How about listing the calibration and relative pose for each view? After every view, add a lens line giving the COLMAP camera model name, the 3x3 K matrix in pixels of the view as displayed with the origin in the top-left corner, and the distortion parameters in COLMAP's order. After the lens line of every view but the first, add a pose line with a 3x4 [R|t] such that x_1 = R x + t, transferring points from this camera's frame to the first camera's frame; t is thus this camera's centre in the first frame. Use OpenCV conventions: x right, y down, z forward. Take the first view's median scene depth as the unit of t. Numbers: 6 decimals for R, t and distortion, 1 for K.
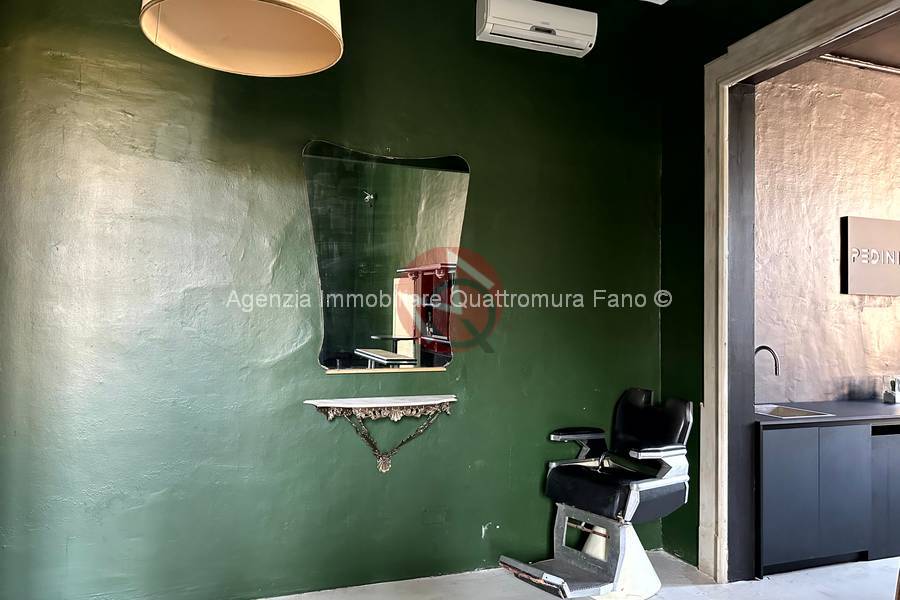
lens RADIAL K [[635.4, 0, 444.2], [0, 635.4, 300.2], [0, 0, 1]] dist [0.056491, -0.075074]
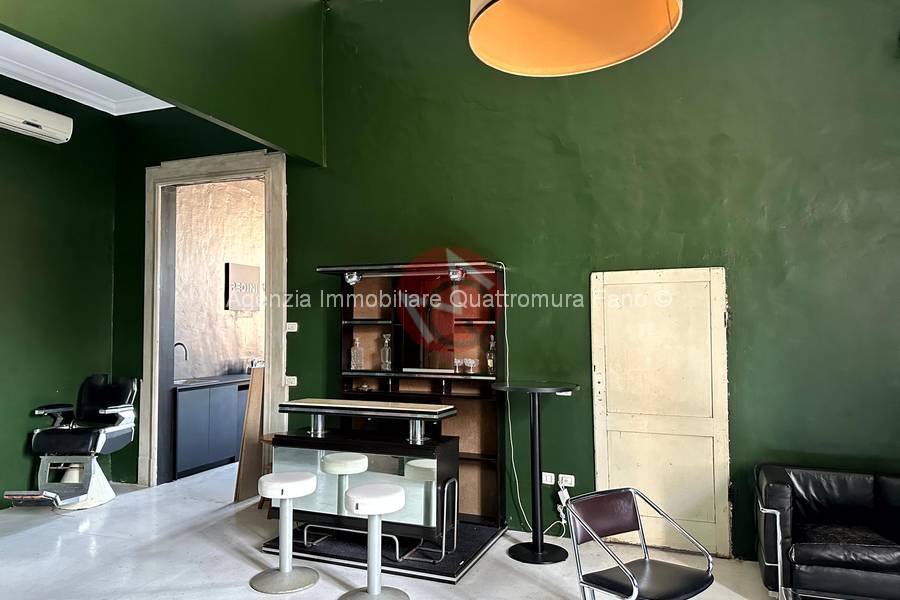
lens RADIAL K [[635.4, 0, 444.2], [0, 635.4, 300.2], [0, 0, 1]] dist [0.056491, -0.075074]
pose [[0.647898, 0.014462, 0.761590, -0.304719], [-0.007188, 0.999891, -0.012872, -0.020349], [-0.761693, 0.002865, 0.647932, -0.564068]]
